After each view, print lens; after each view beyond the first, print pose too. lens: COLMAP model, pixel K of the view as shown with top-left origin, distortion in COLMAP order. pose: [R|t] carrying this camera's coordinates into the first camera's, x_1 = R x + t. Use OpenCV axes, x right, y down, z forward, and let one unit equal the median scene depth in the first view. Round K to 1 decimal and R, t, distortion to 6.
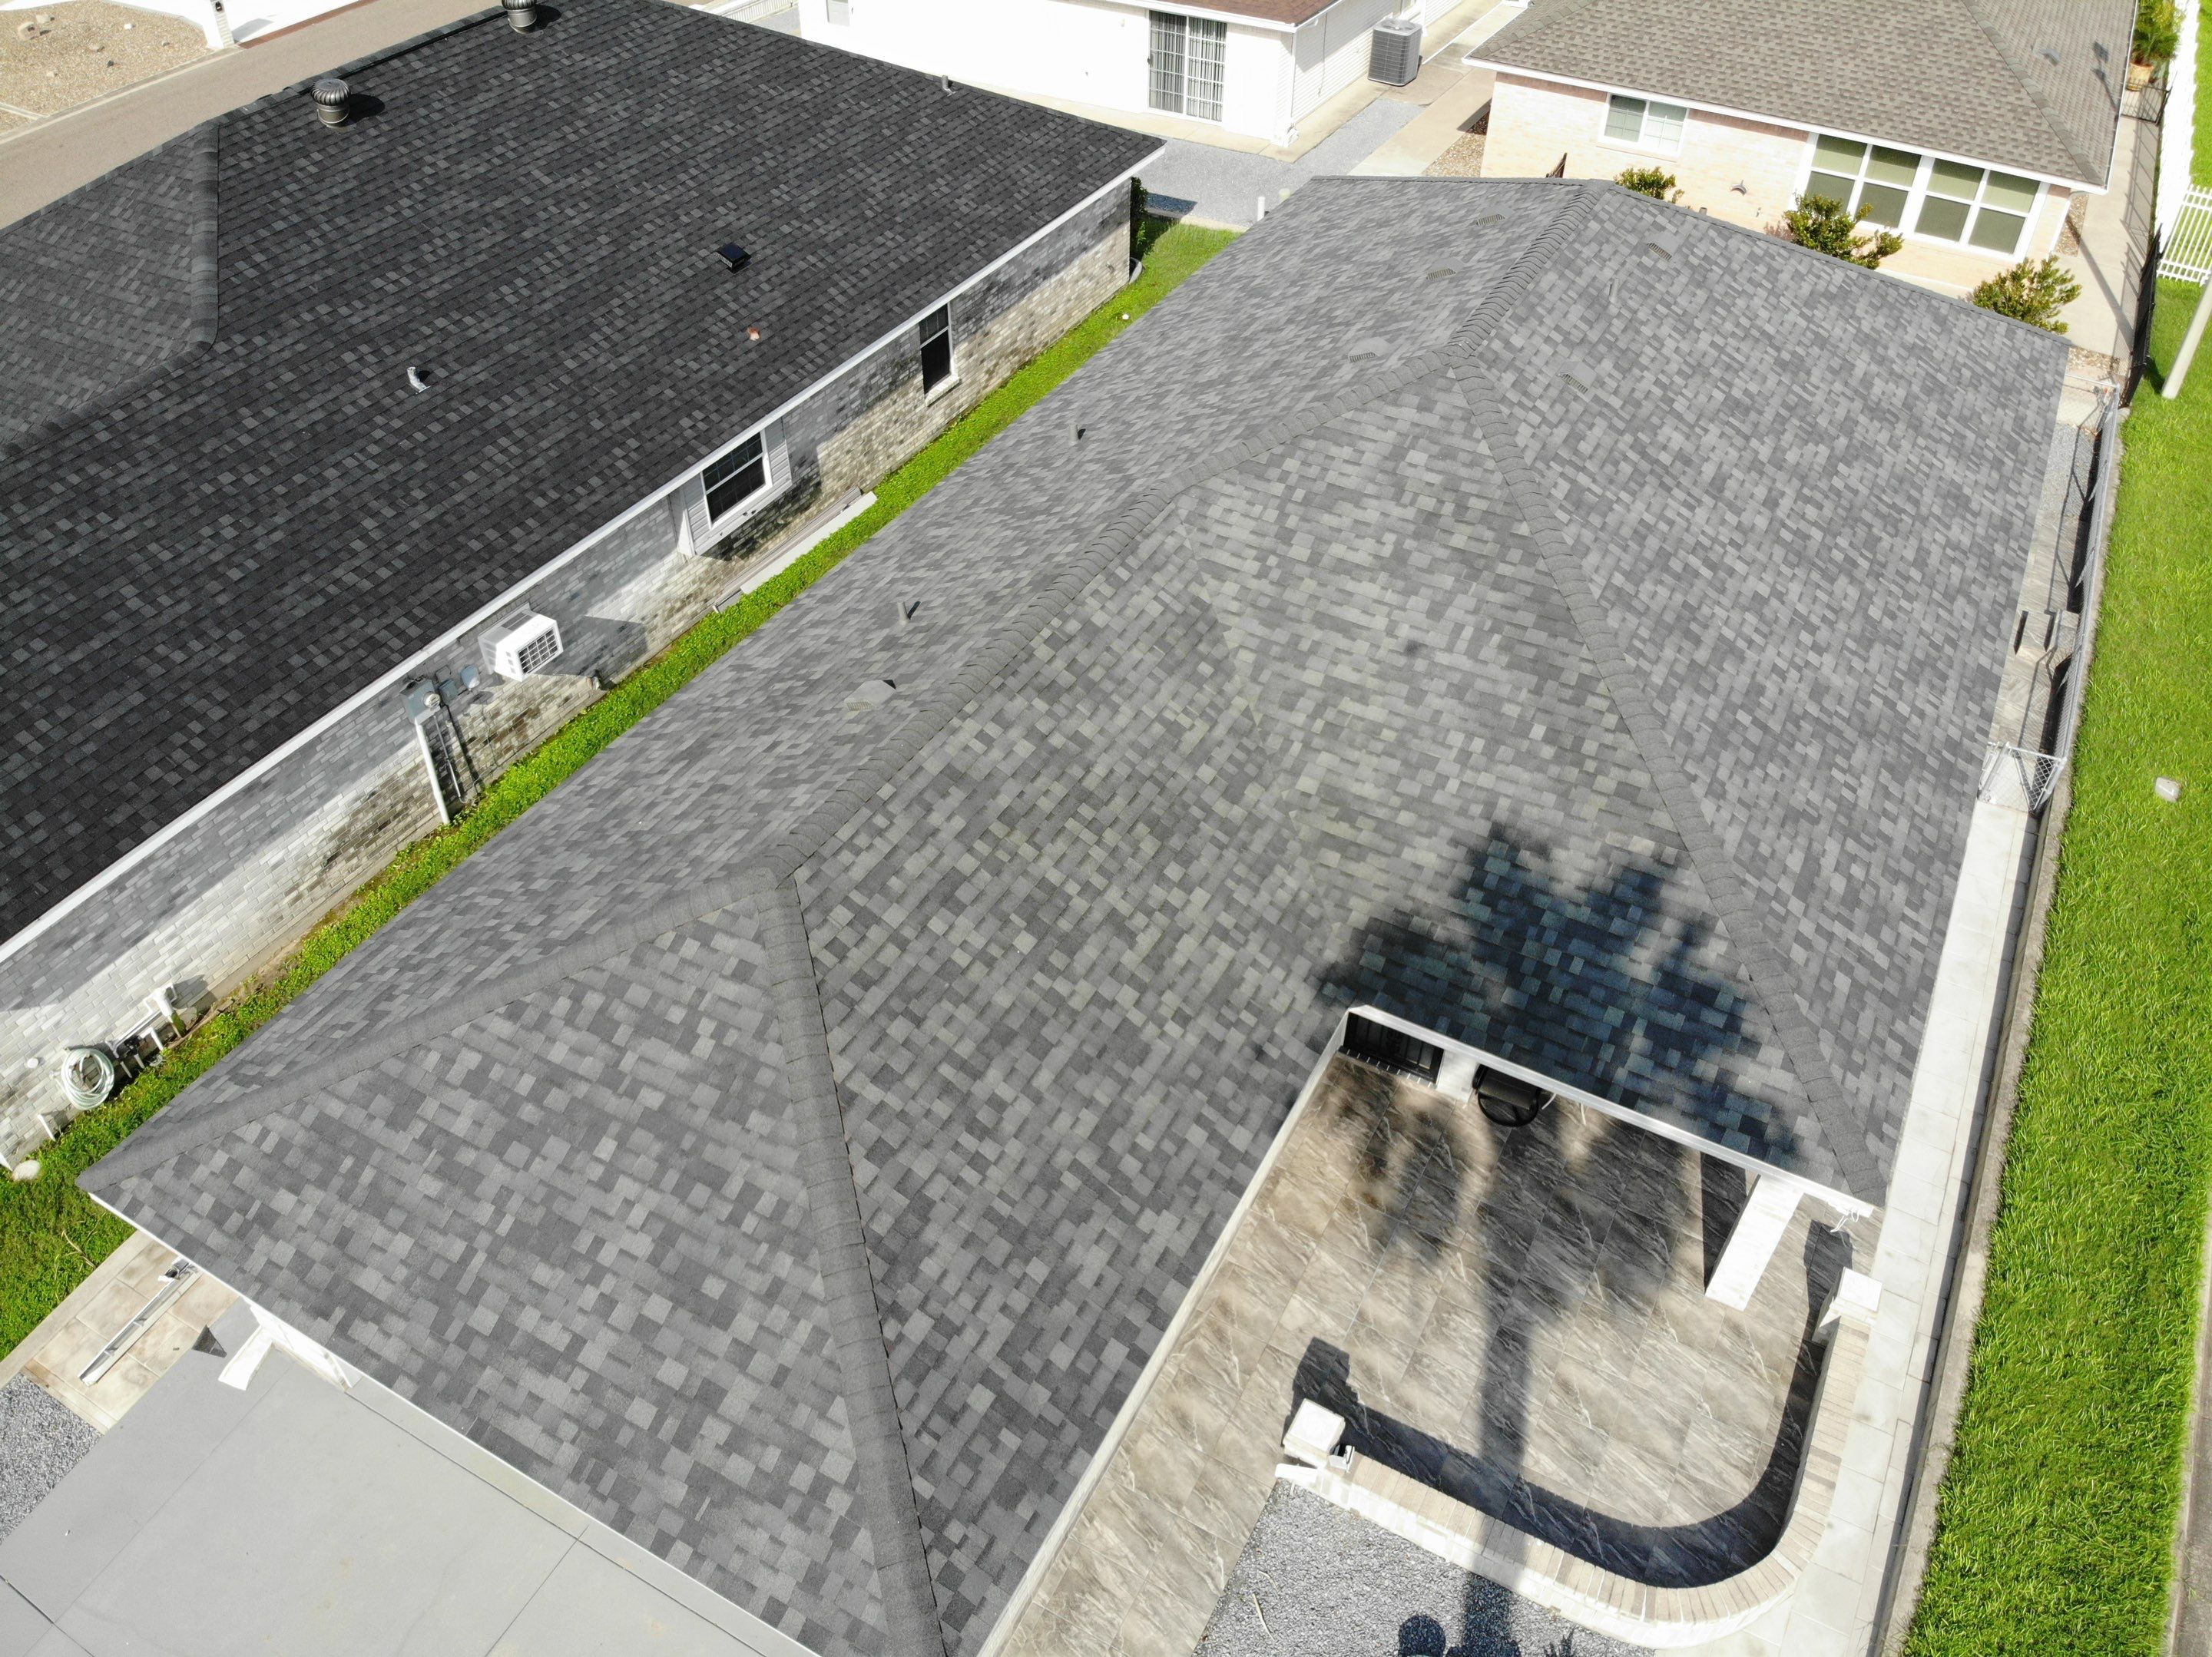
lens RADIAL K [[1653.0, 0, 1106.0], [0, 1653.0, 828.5], [0, 0, 1]] dist [0.026911, -0.132974]
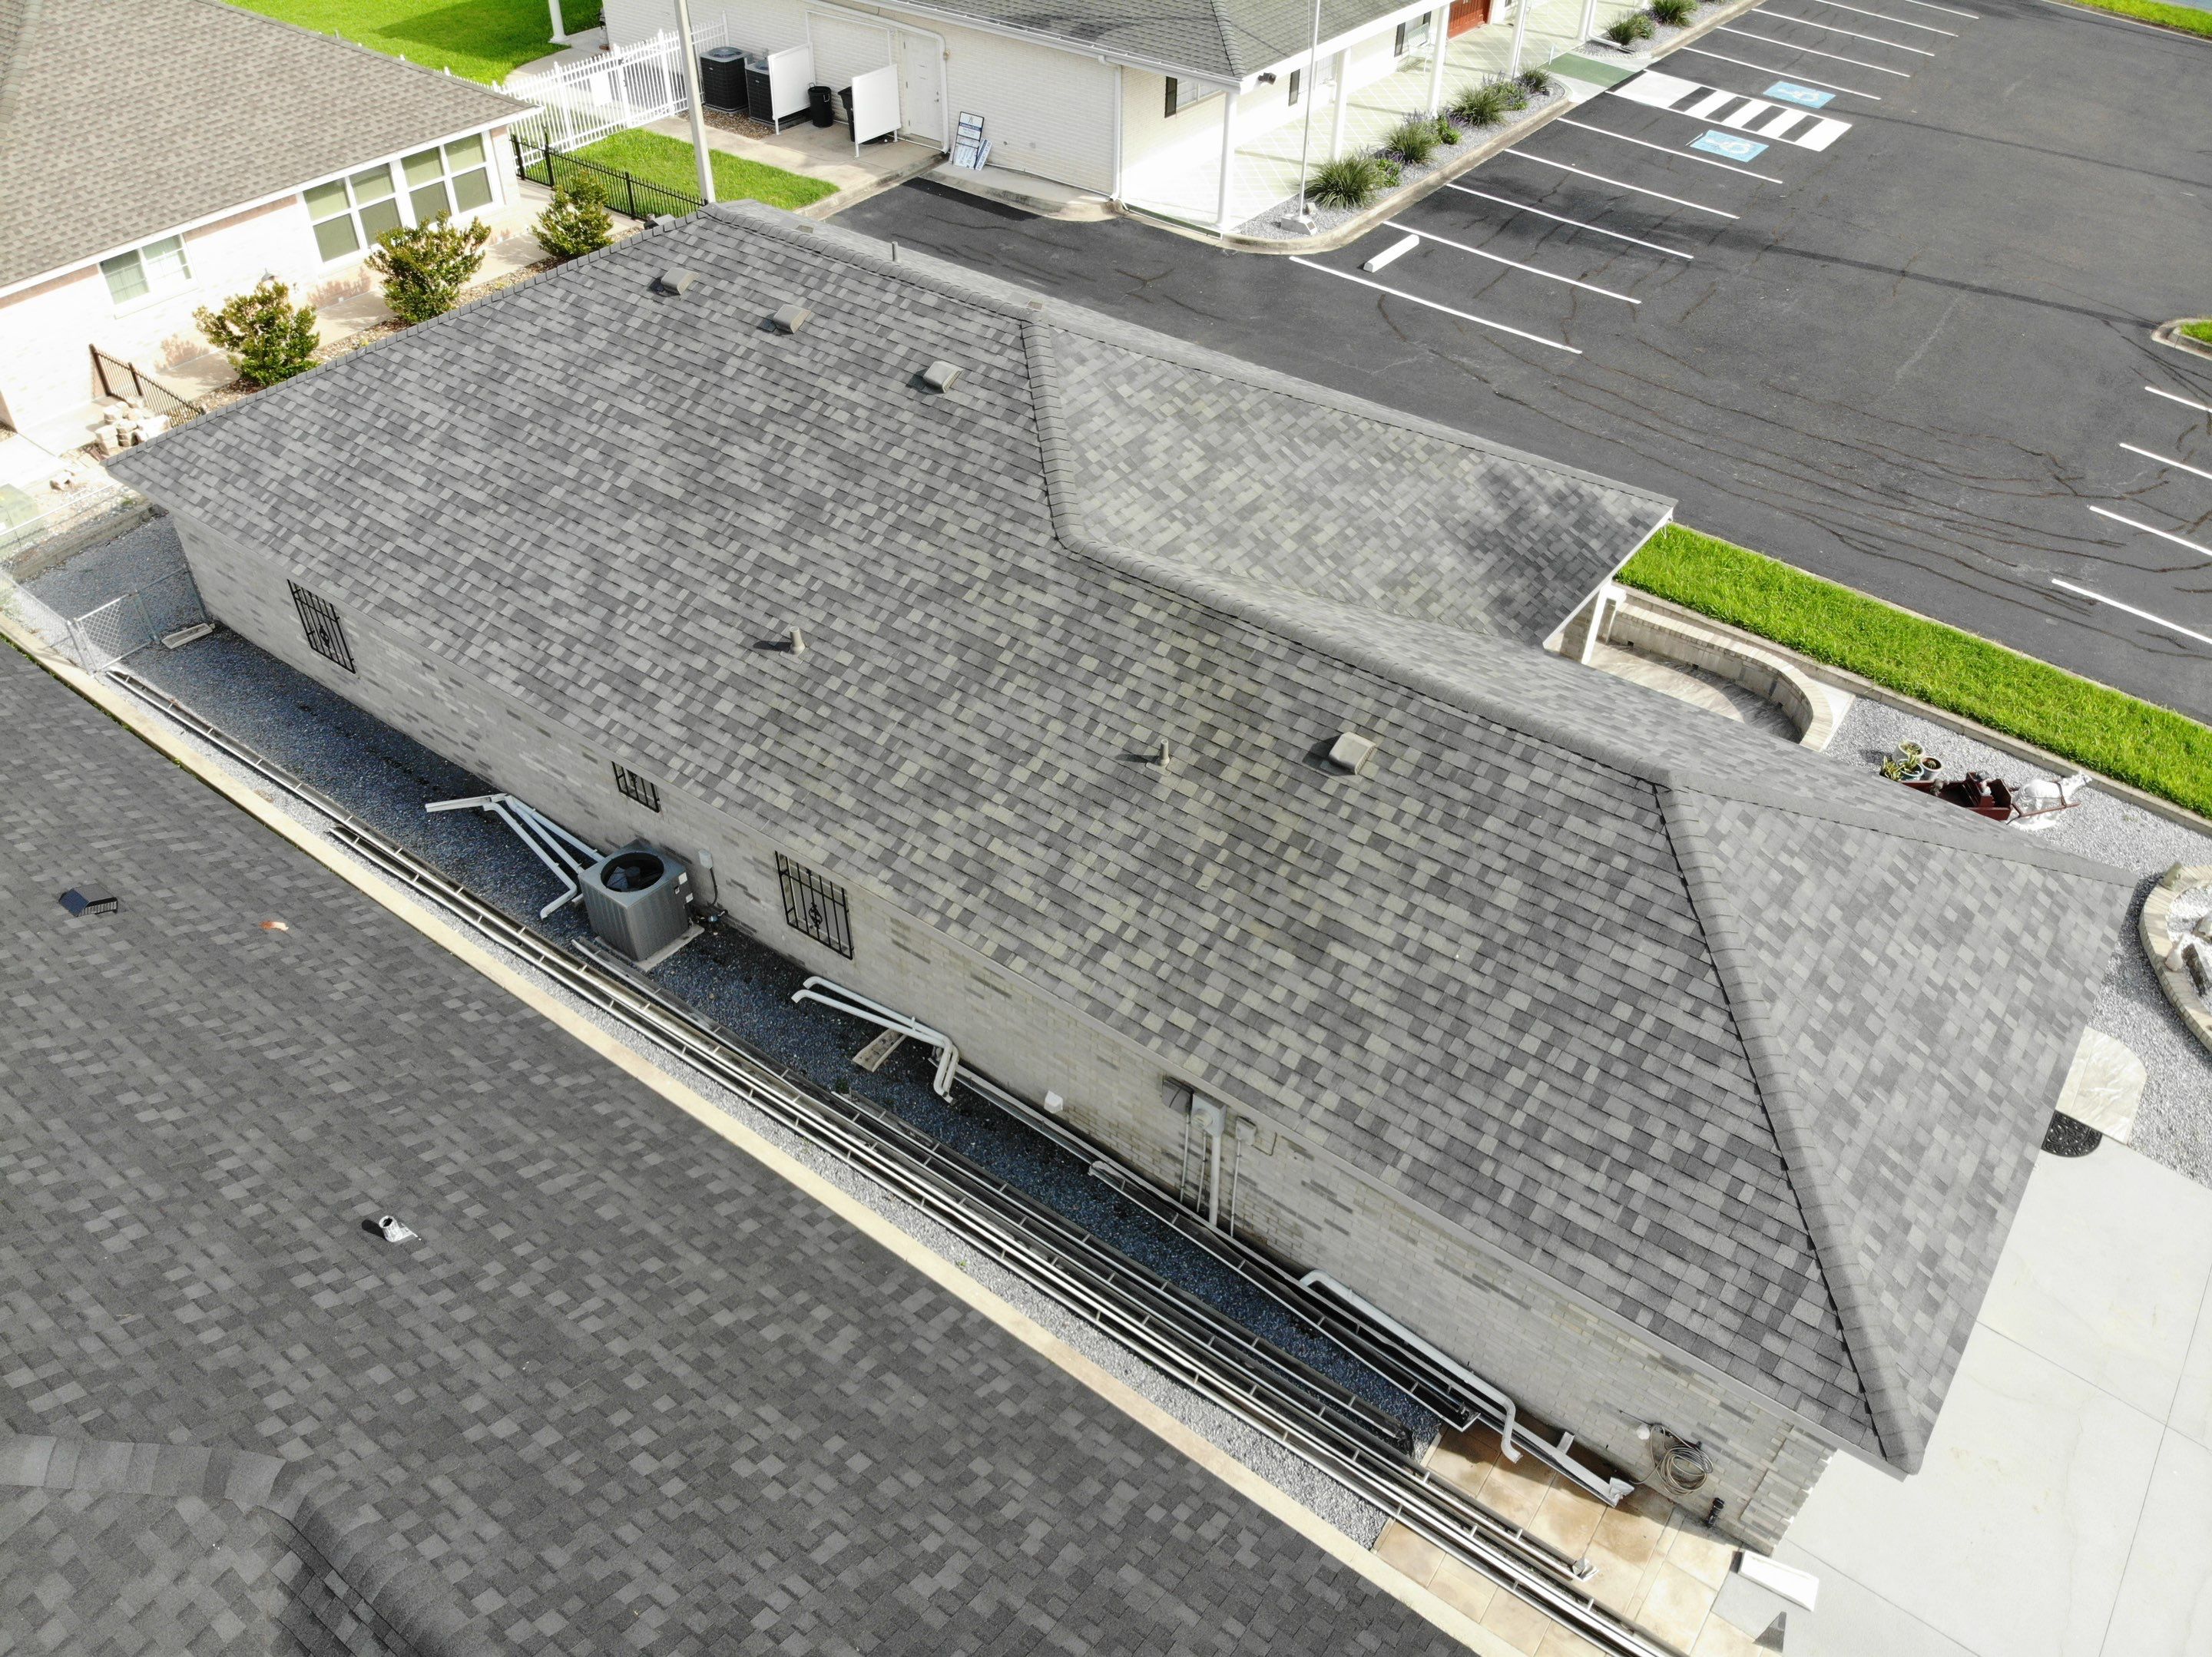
lens RADIAL K [[1653.0, 0, 1106.0], [0, 1653.0, 828.5], [0, 0, 1]] dist [0.026911, -0.132974]
pose [[0.128321, -0.654321, 0.745250, -0.762611], [0.646703, 0.624921, 0.437321, -0.475321], [-0.751871, 0.425837, 0.503342, 0.482759]]
